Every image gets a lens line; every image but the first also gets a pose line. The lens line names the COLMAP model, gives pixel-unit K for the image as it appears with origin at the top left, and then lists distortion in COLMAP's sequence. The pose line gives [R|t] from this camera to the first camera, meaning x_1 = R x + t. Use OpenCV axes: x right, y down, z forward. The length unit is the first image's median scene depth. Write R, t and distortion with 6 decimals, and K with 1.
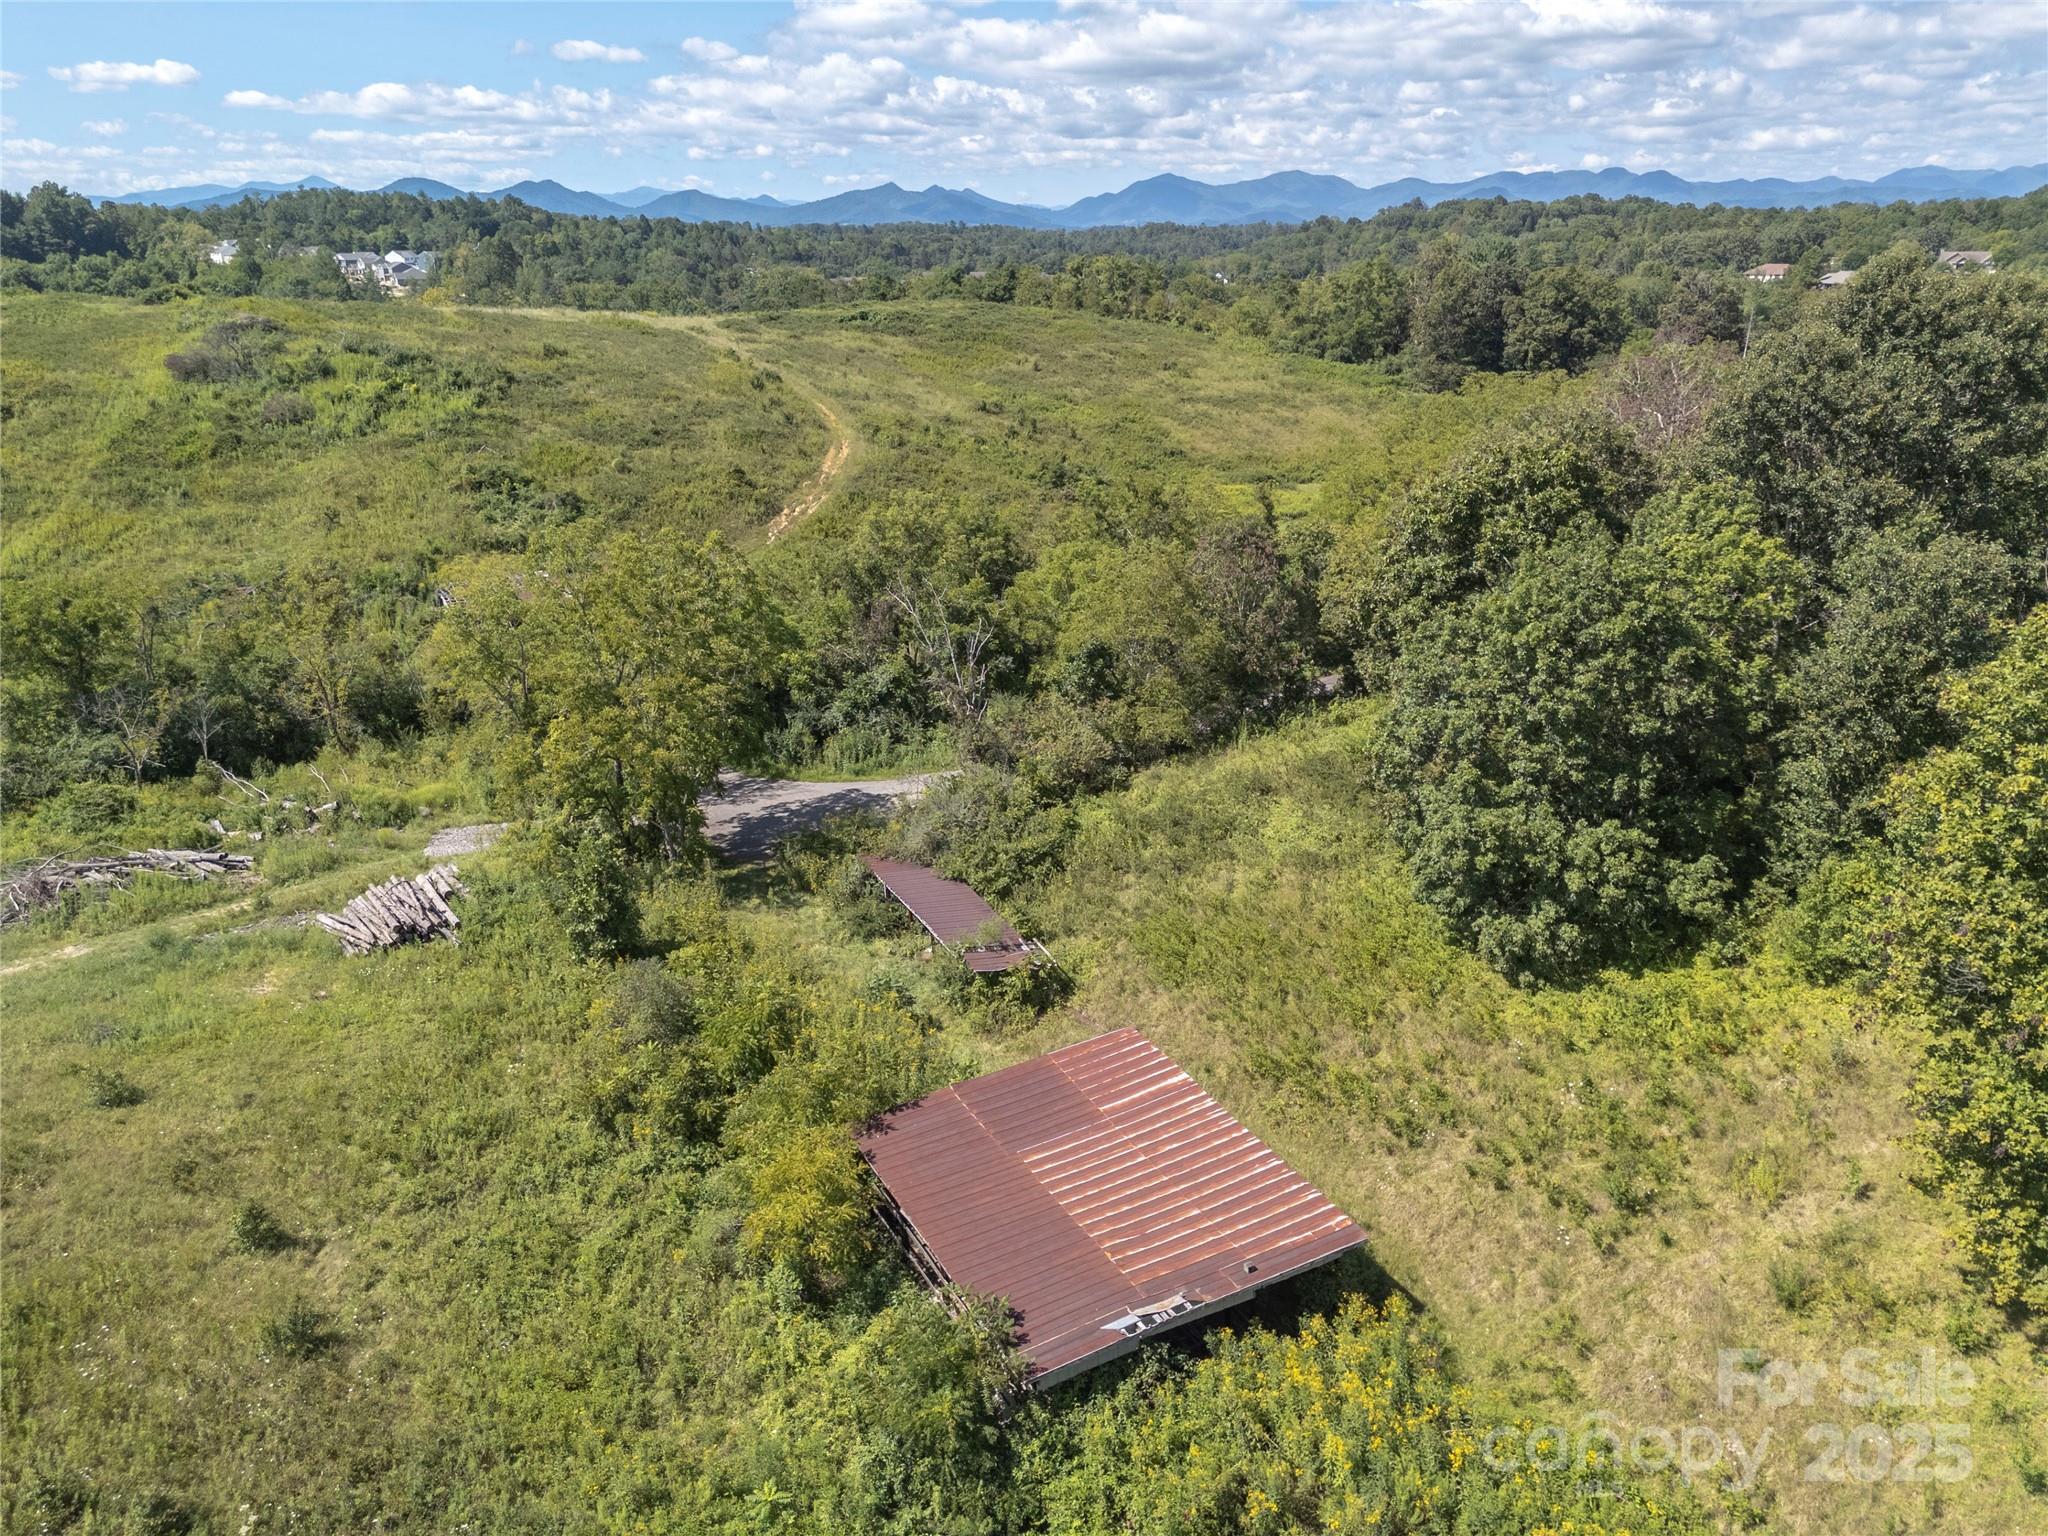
lens RADIAL K [[1504.4, 0, 1020.9], [0, 1504.4, 759.2], [0, 0, 1]] dist [0.067871, -0.057446]
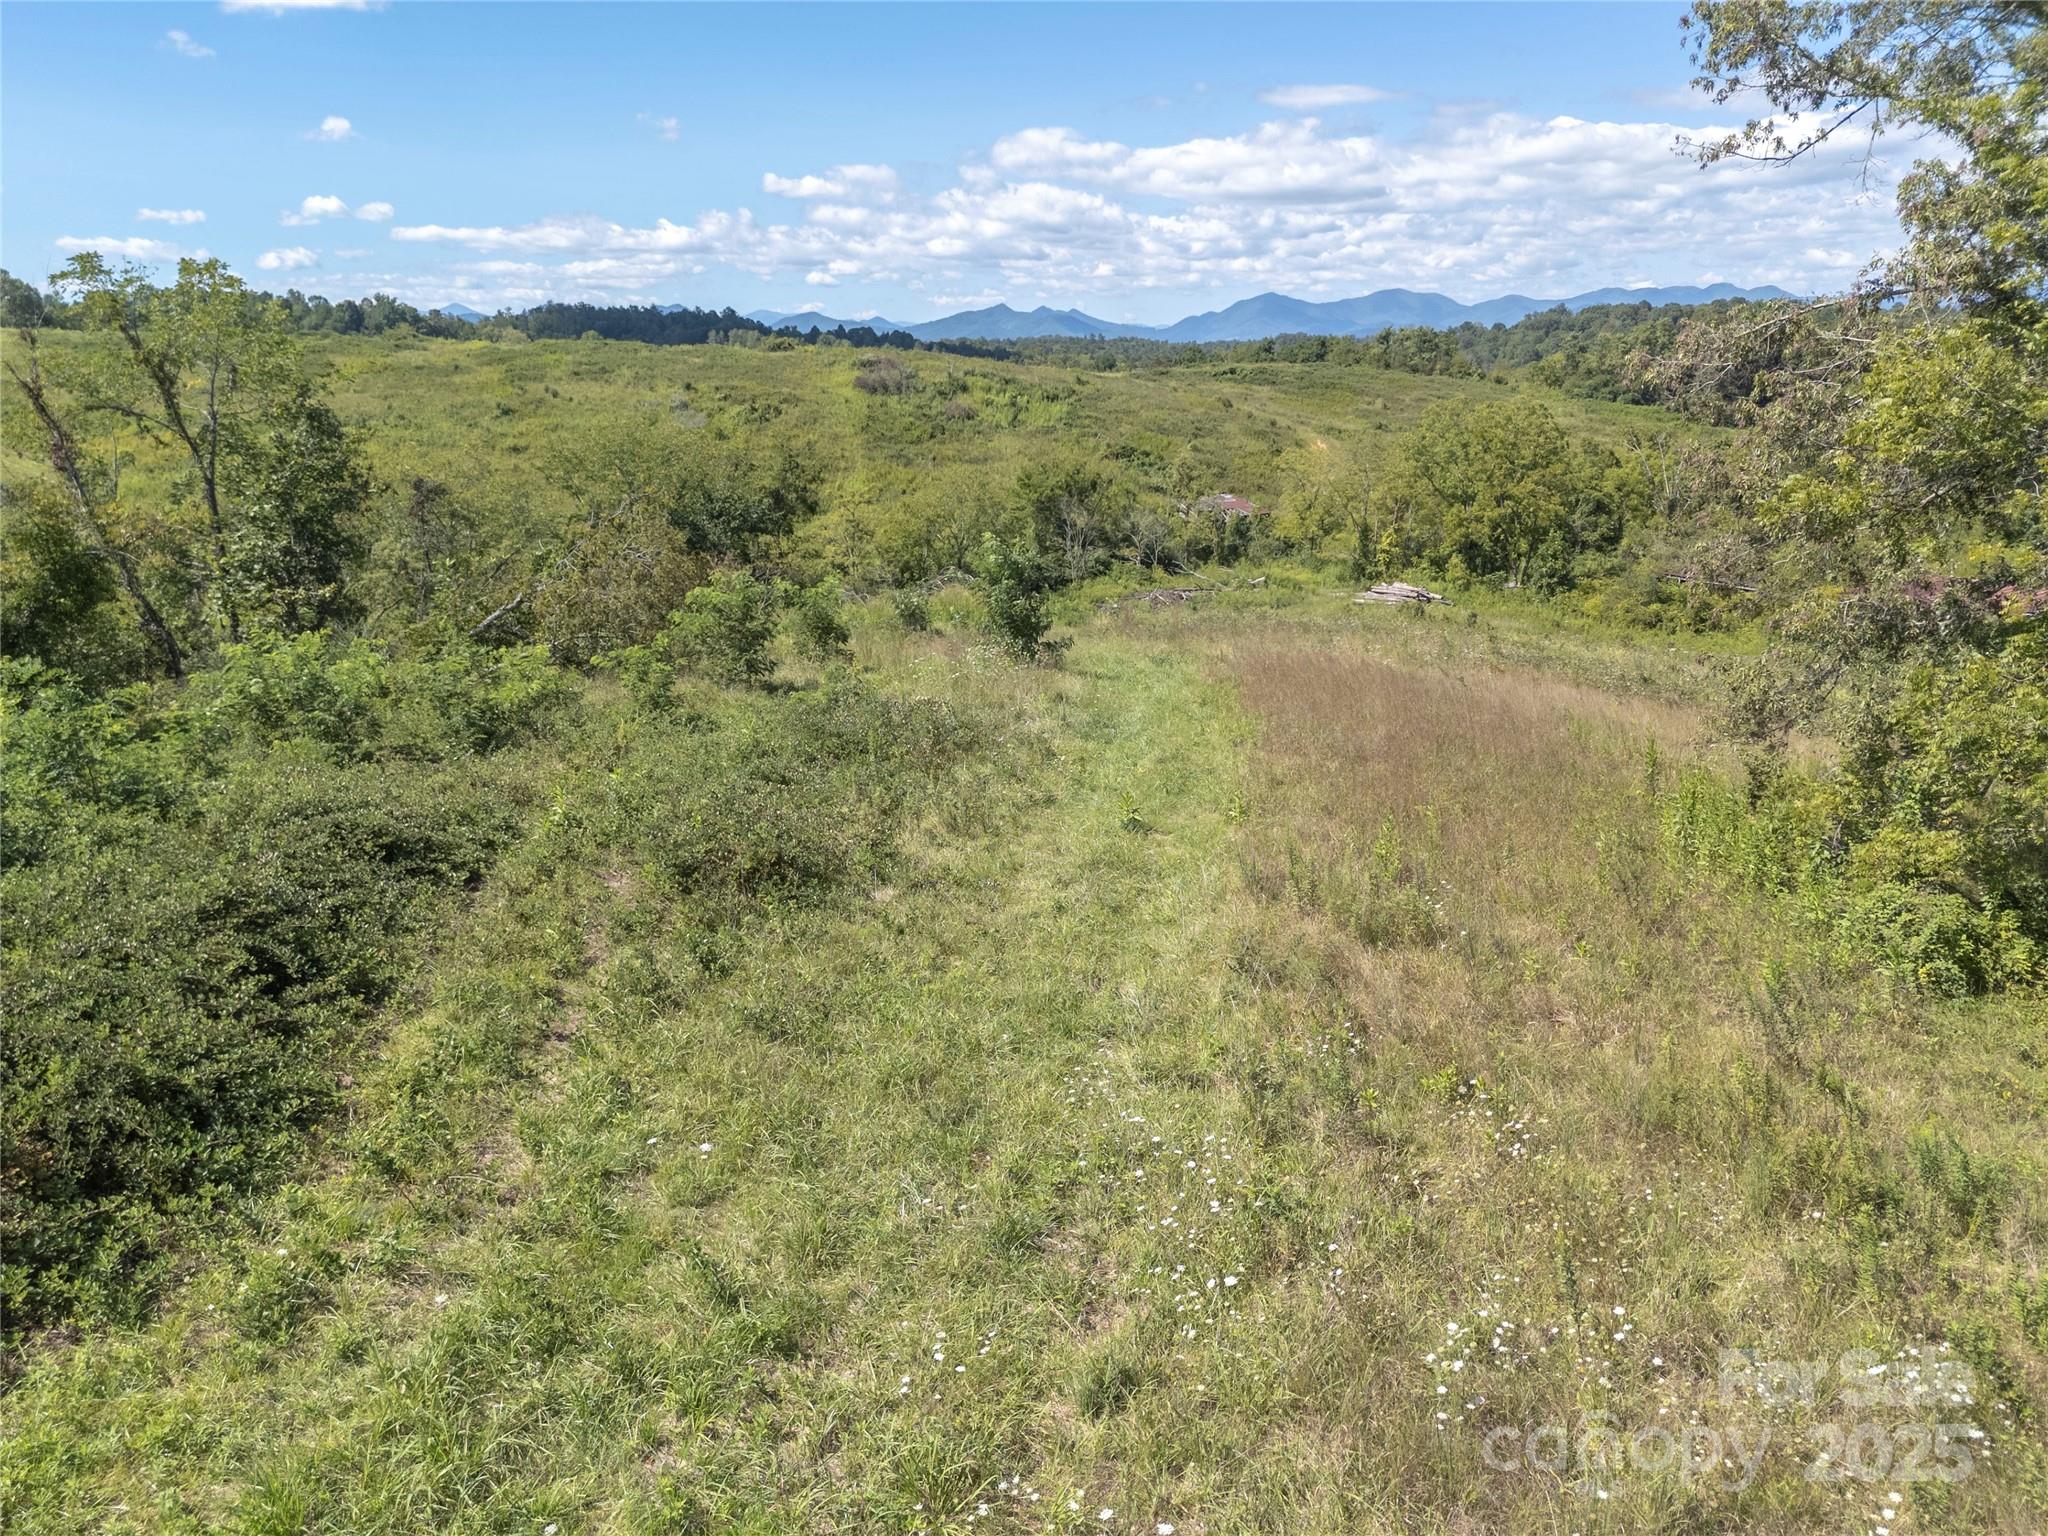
lens RADIAL K [[1504.4, 0, 1034.8], [0, 1504.4, 769.1], [0, 0, 1]] dist [0.067871, -0.057446]
pose [[0.998411, 0.010042, -0.055442, -0.201117], [-0.013612, 0.997832, -0.064386, 0.116875], [0.054675, 0.065038, 0.996384, -0.225134]]
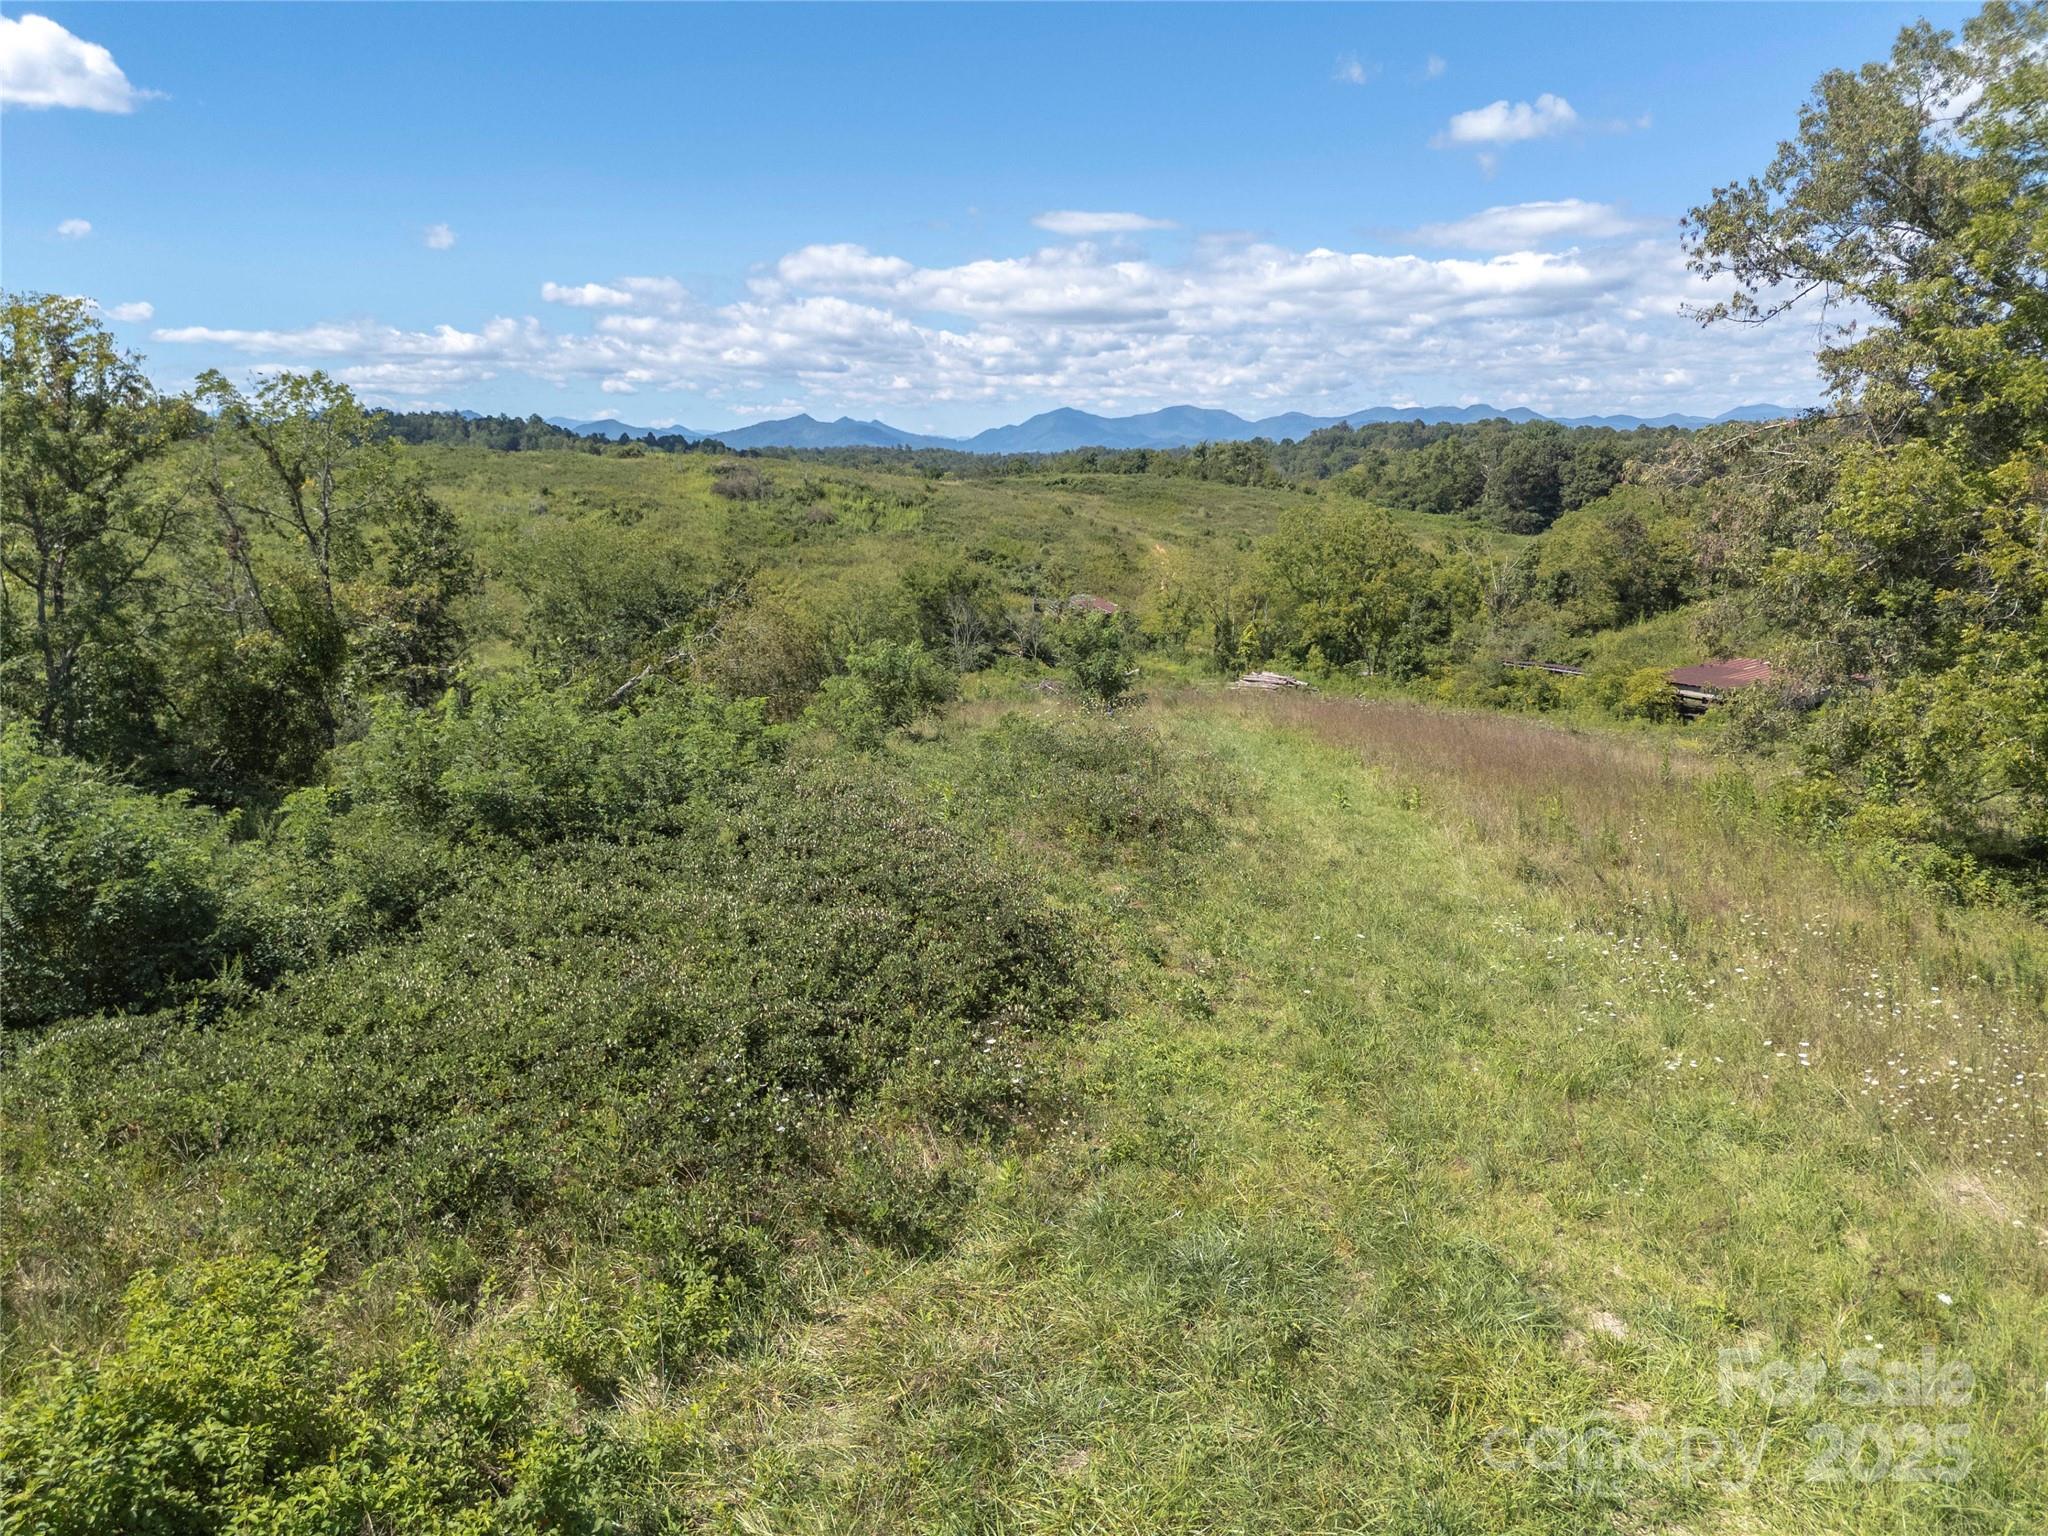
lens RADIAL K [[1504.4, 0, 1034.4], [0, 1504.4, 775.1], [0, 0, 1]] dist [0.067871, -0.057446]
pose [[0.997389, -0.013540, 0.070933, -0.232617], [0.022573, 0.991500, -0.128136, 0.126158], [-0.068596, 0.129403, 0.989217, -0.250507]]
